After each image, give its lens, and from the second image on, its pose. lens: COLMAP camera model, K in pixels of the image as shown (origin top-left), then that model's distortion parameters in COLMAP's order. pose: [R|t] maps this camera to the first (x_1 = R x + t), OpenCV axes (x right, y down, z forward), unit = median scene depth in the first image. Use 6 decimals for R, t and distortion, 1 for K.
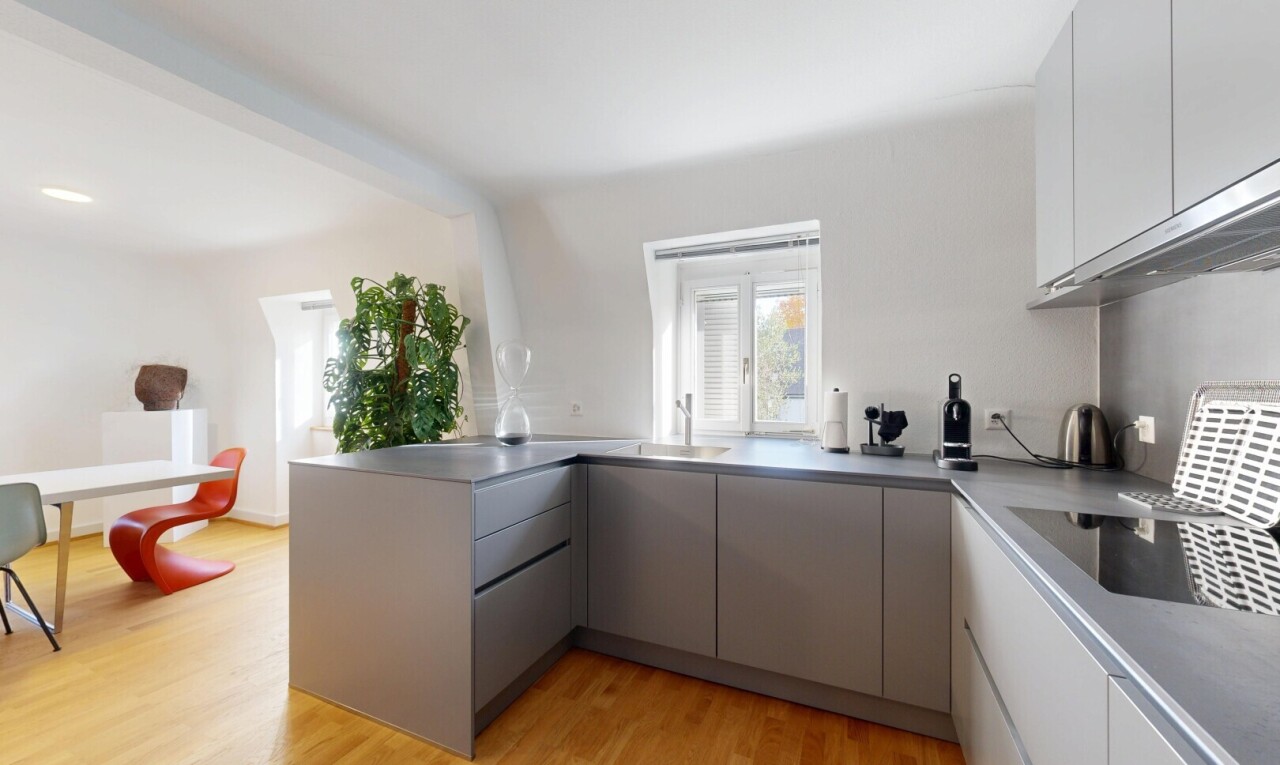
lens RADIAL K [[483.8, 0, 639.4], [0, 483.8, 383.5], [0, 0, 1]] dist [0.000950, -0.000067]
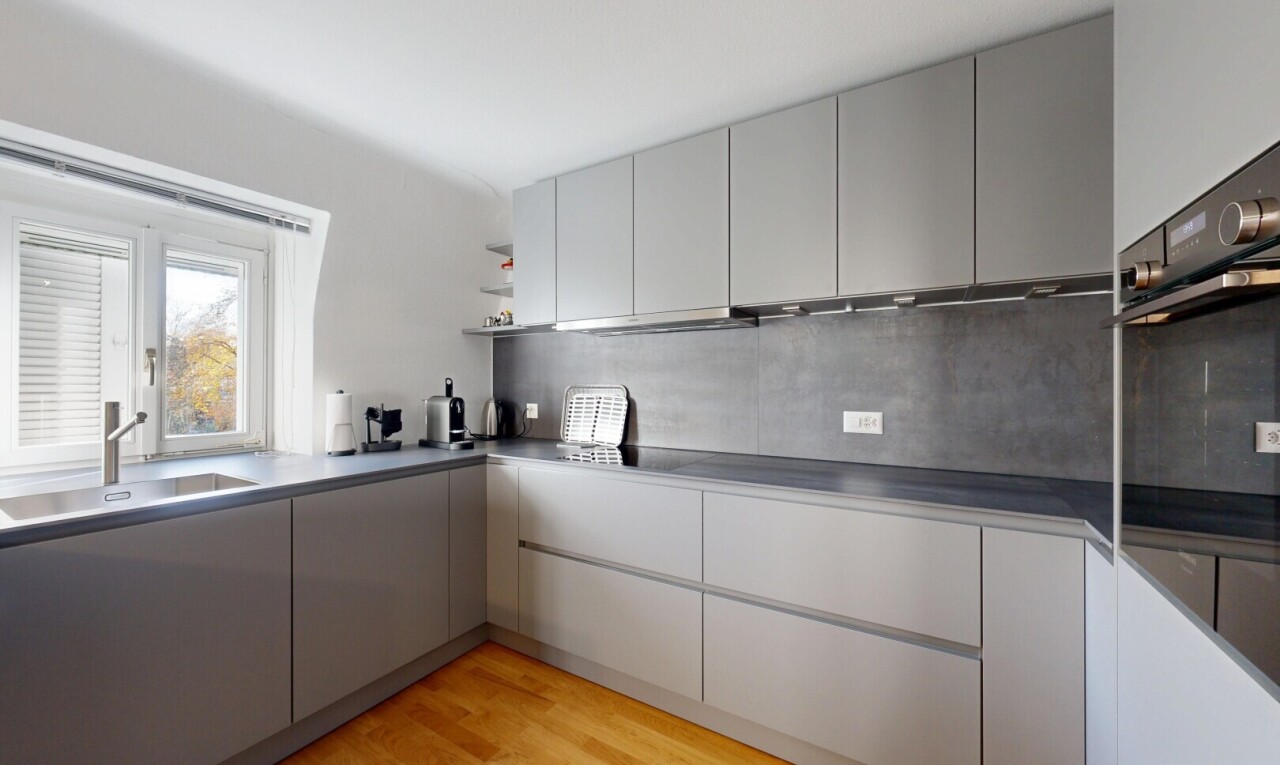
lens RADIAL K [[483.8, 0, 641.9], [0, 483.8, 381.0], [0, 0, 1]] dist [0.000950, -0.000067]
pose [[0.118321, 0.006572, 0.992954, -0.574849], [-0.002785, 0.999976, -0.006287, -0.005079], [-0.992972, -0.002021, 0.118336, 0.319273]]
